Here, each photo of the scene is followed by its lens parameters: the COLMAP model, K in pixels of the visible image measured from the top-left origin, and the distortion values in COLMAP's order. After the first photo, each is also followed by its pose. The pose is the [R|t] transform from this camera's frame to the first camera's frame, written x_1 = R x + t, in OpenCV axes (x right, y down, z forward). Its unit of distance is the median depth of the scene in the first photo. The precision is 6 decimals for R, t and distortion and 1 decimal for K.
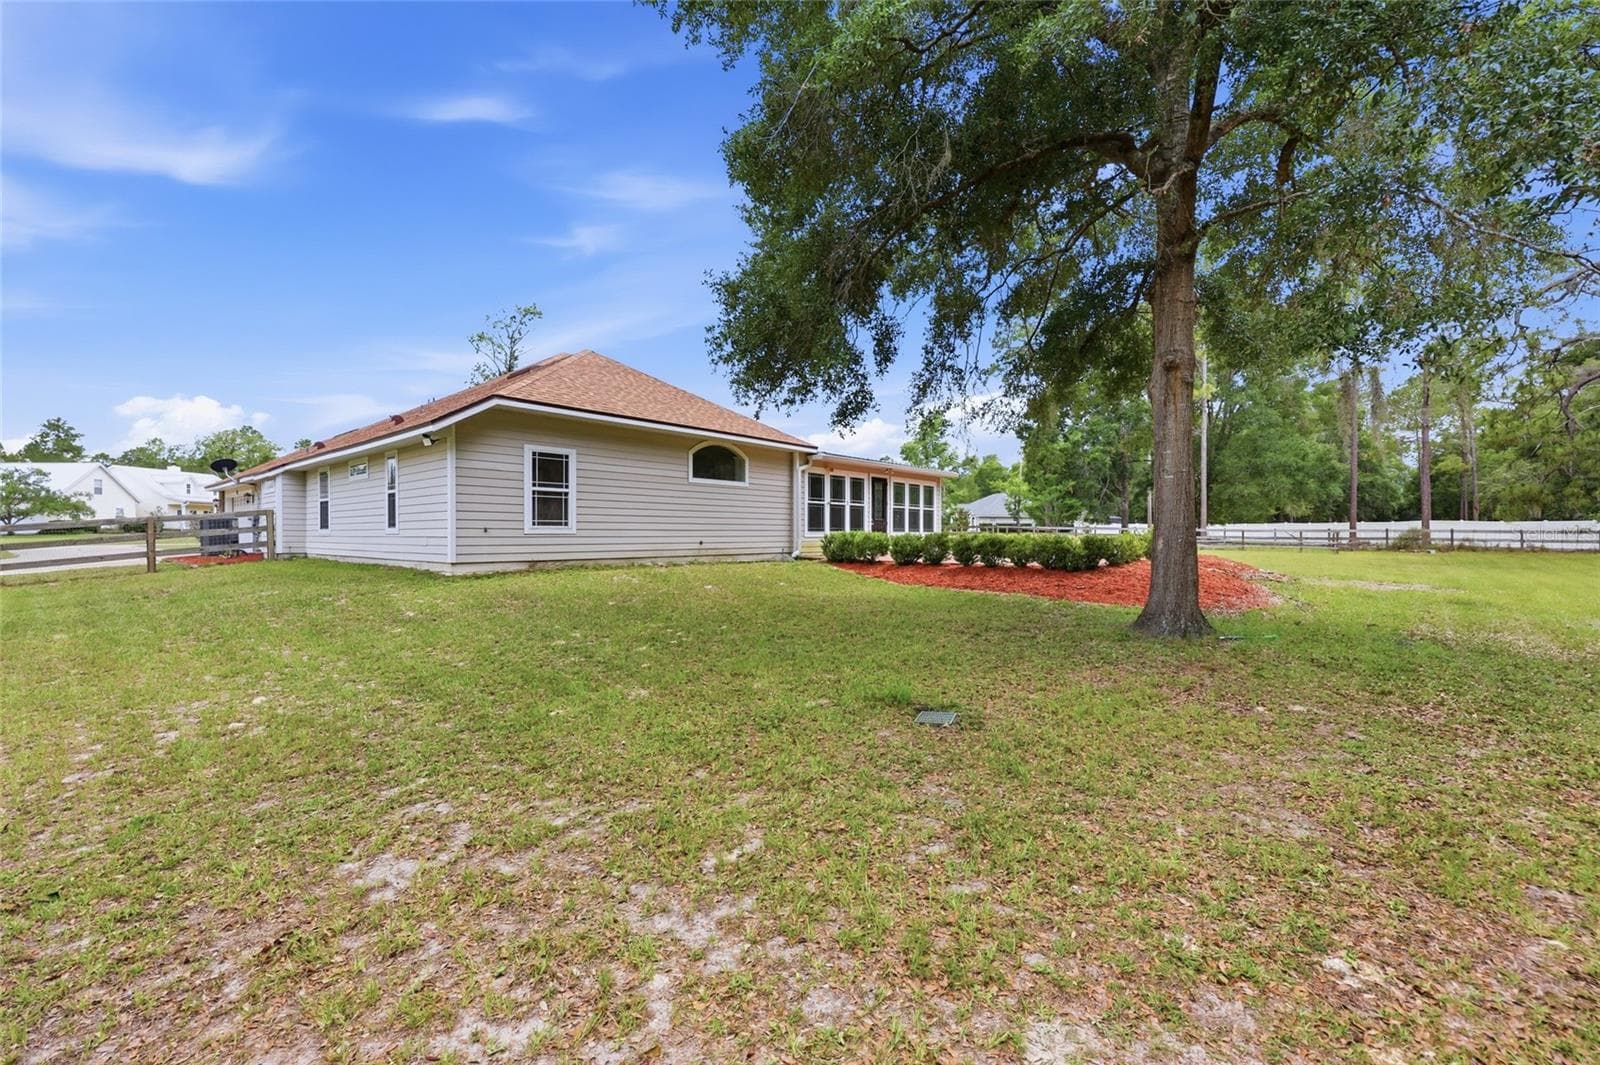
lens RADIAL K [[697.0, 0, 800.0], [0, 697.0, 532.5], [0, 0, 1]] dist [-0.000270, 0.000085]
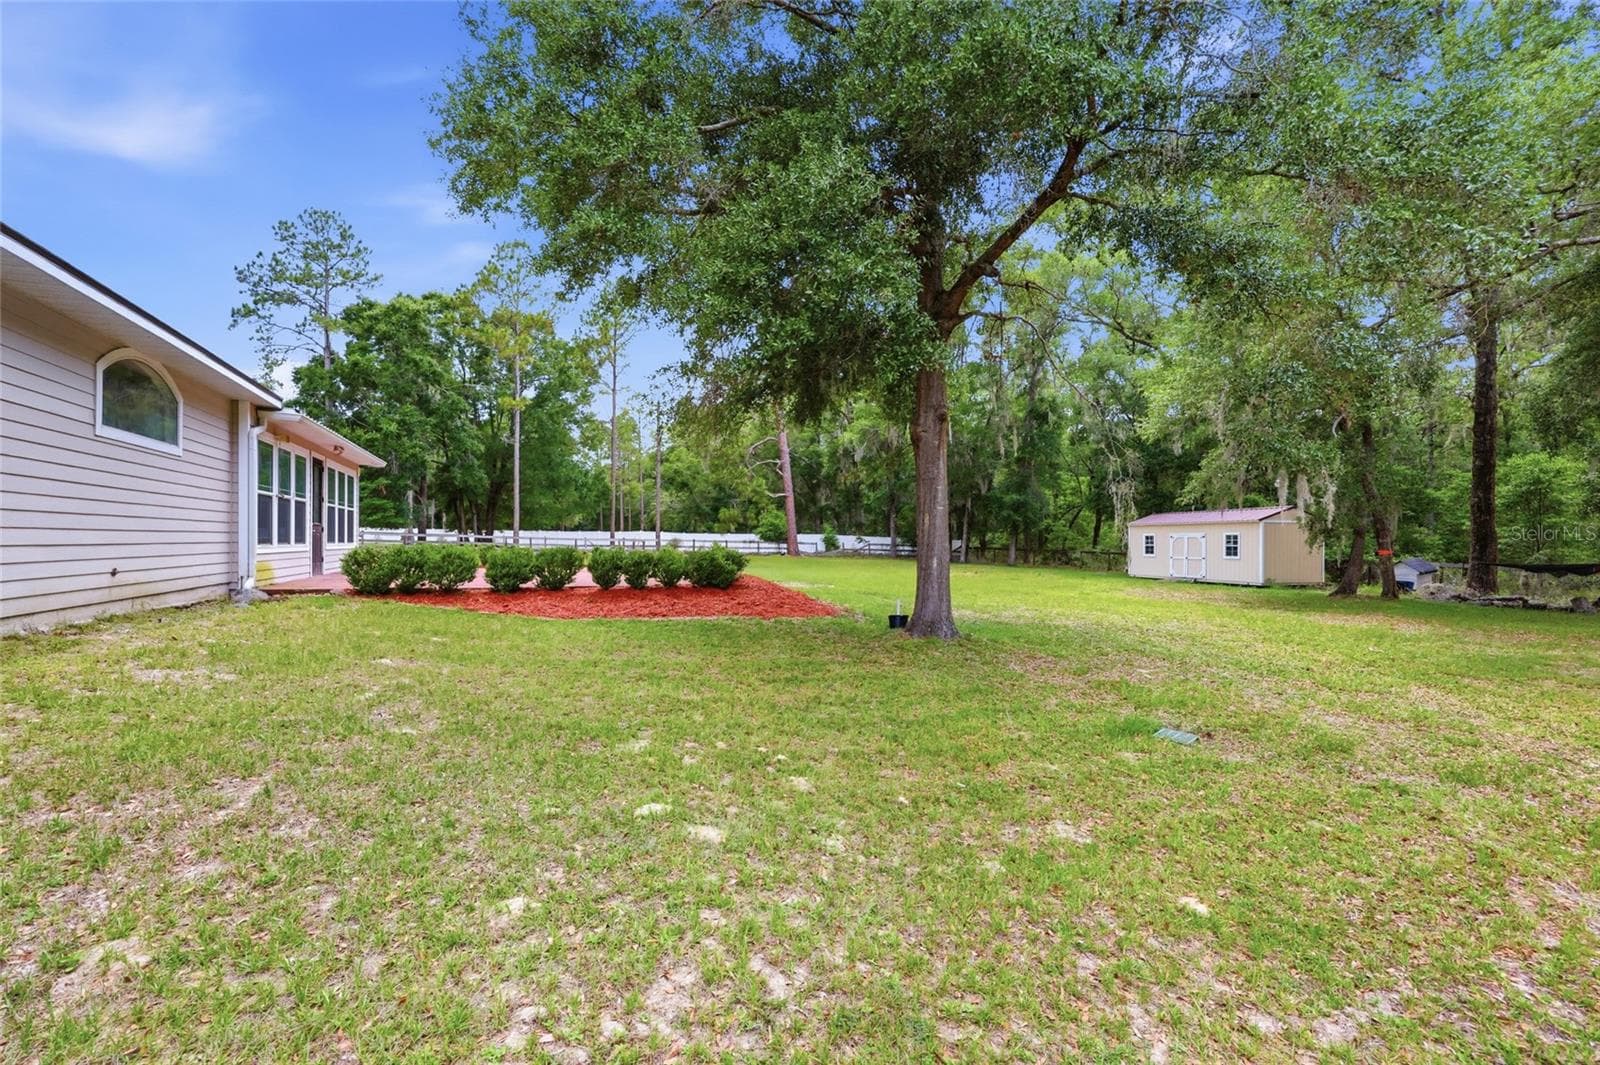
lens RADIAL K [[697.0, 0, 800.0], [0, 697.0, 532.5], [0, 0, 1]] dist [-0.000270, 0.000085]
pose [[0.407529, 0.012661, 0.913104, -0.320850], [-0.010116, 0.999905, -0.009350, -0.009666], [-0.913136, -0.005427, 0.407619, 0.358066]]
